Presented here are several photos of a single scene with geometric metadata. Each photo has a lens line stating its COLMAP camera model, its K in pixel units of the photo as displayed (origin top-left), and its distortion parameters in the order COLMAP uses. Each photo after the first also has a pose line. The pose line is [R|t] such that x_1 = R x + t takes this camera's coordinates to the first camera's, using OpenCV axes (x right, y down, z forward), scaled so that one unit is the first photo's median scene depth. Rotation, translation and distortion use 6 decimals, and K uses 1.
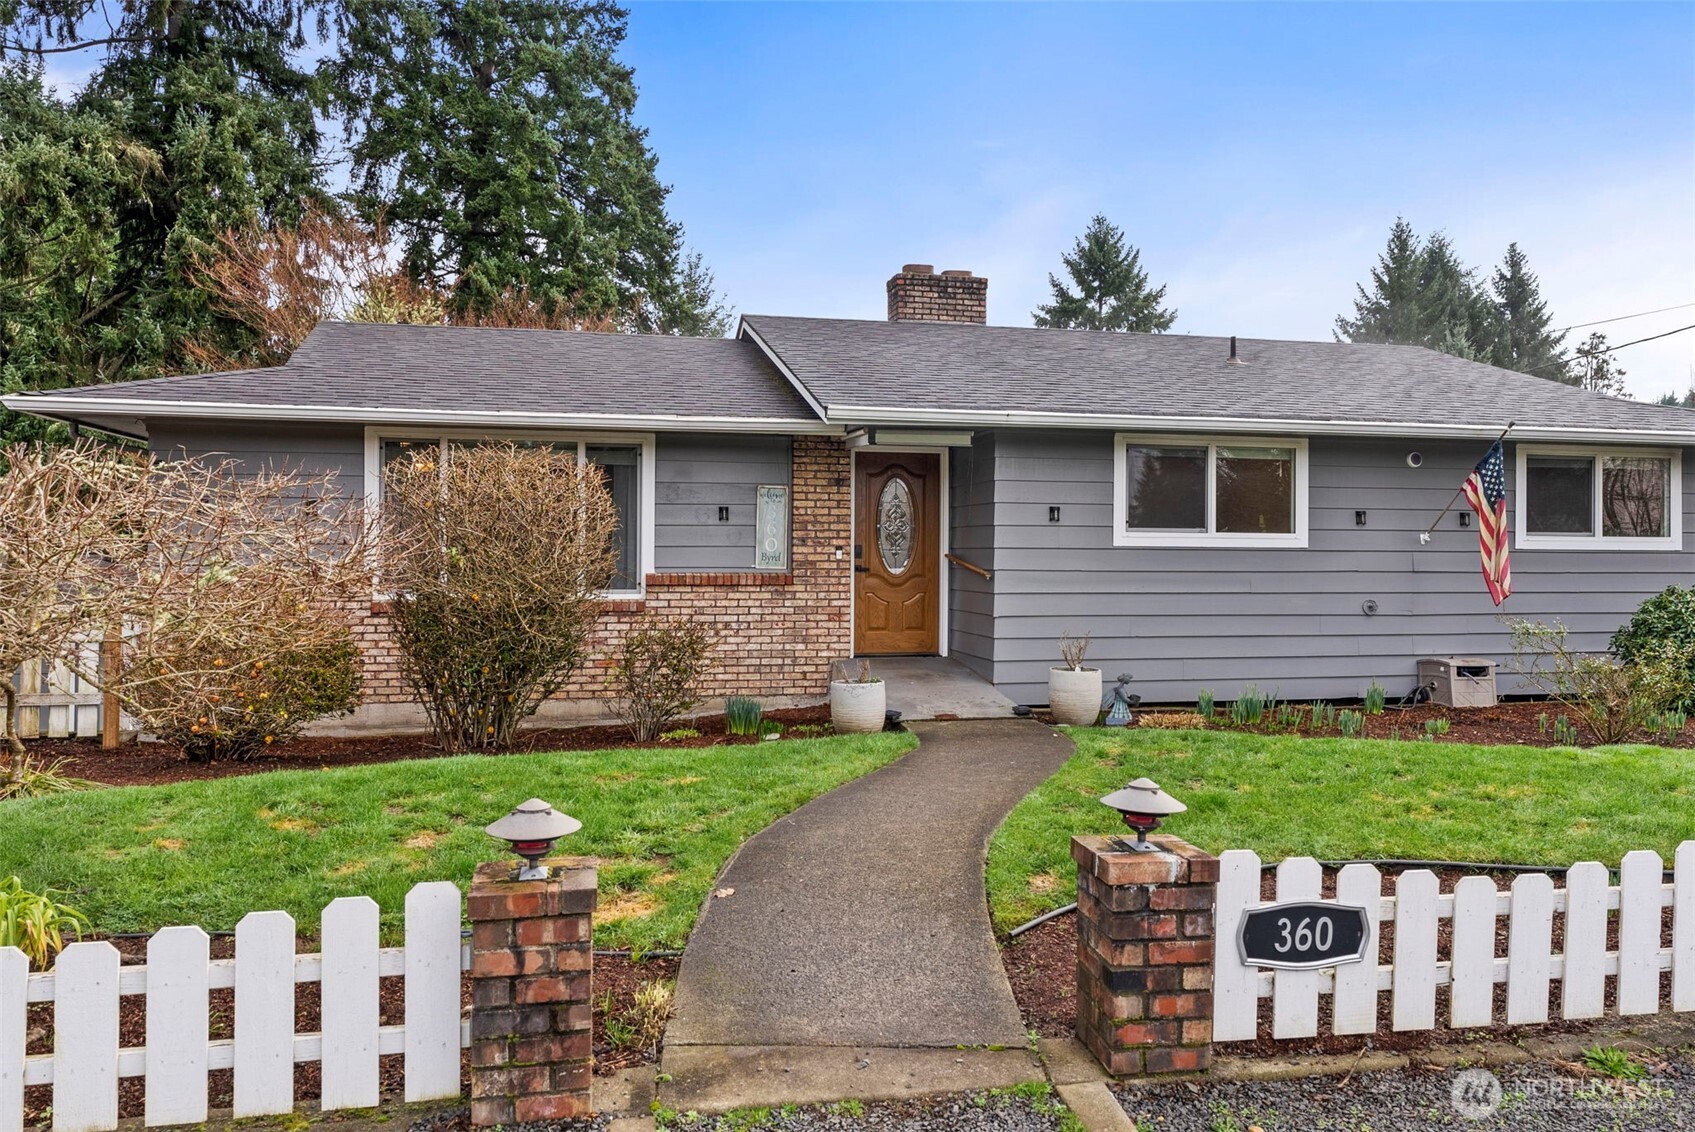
lens RADIAL K [[1422.4, 0, 921.4], [0, 1422.4, 513.2], [0, 0, 1]] dist [-0.004370, 0.004652]
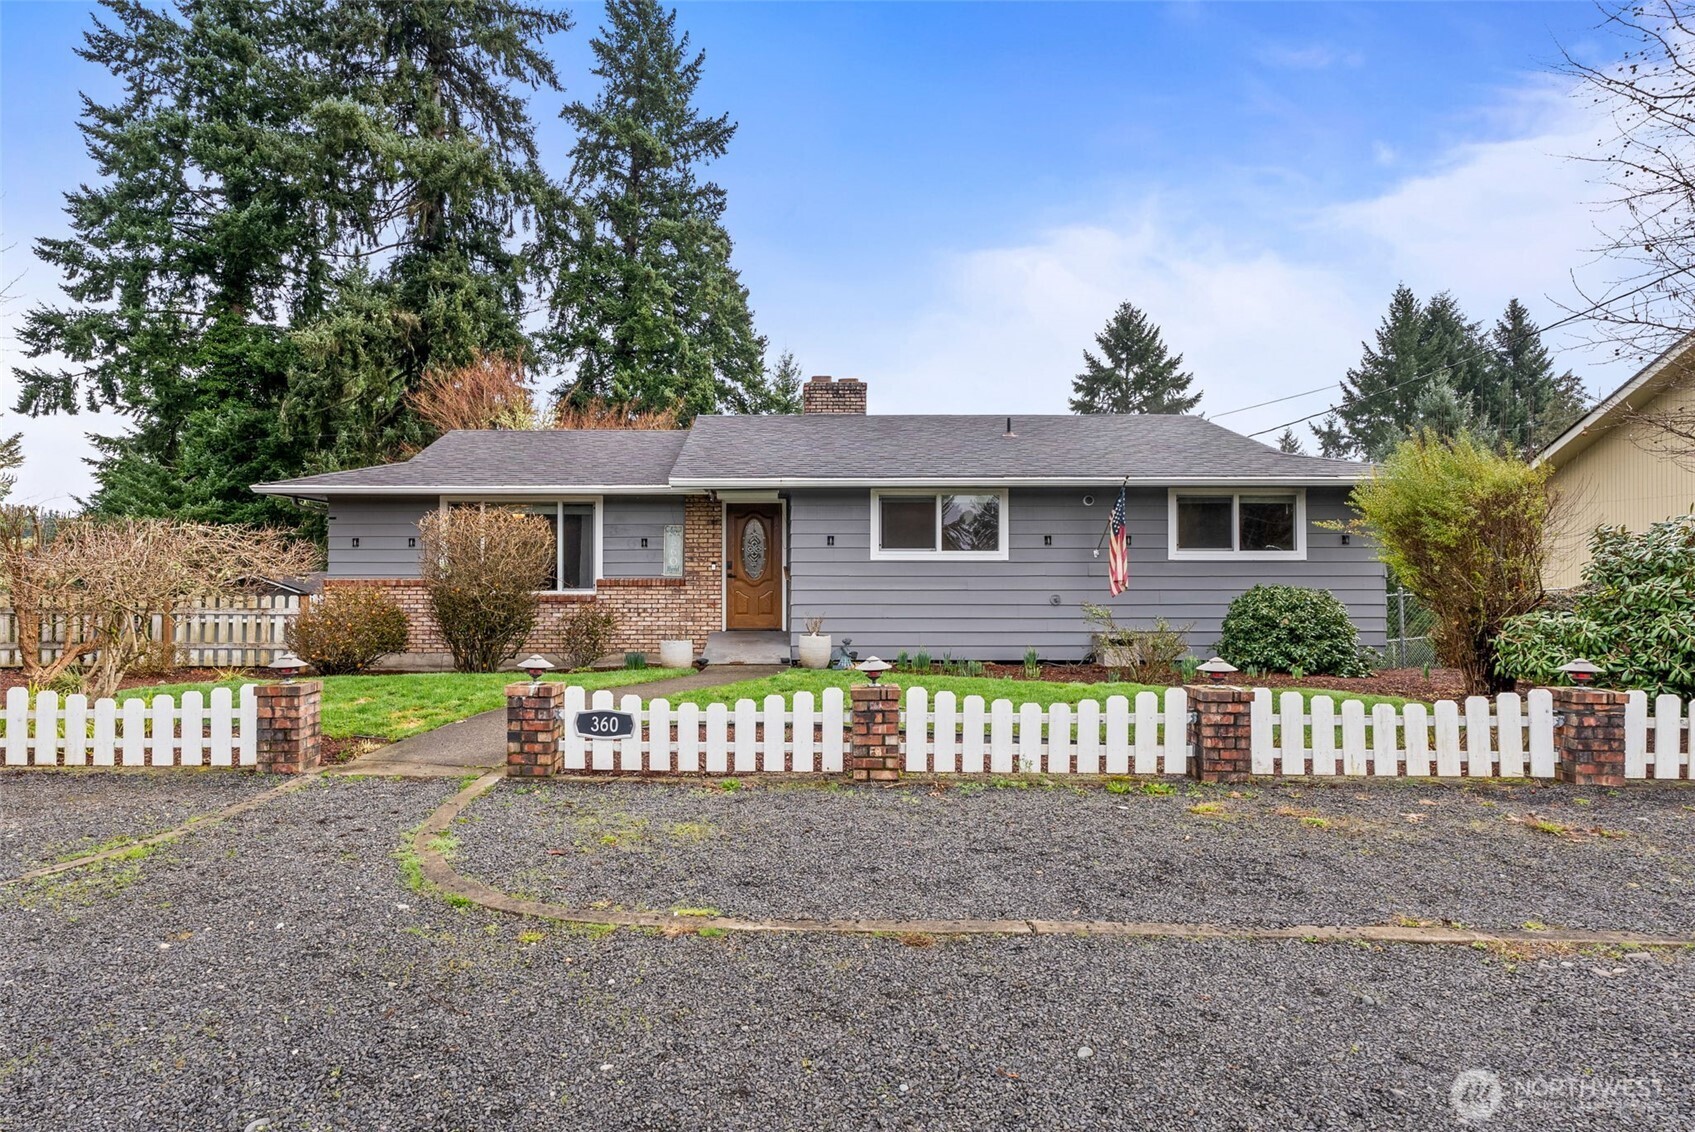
lens RADIAL K [[1223.5, 0, 844.8], [0, 1223.5, 510.0], [0, 0, 1]] dist [-0.001826, -0.002566]
pose [[0.967610, -0.018758, -0.251751, 0.261018], [0.012591, 0.999580, -0.026083, 0.001413], [0.252135, 0.022068, 0.967440, -0.187286]]
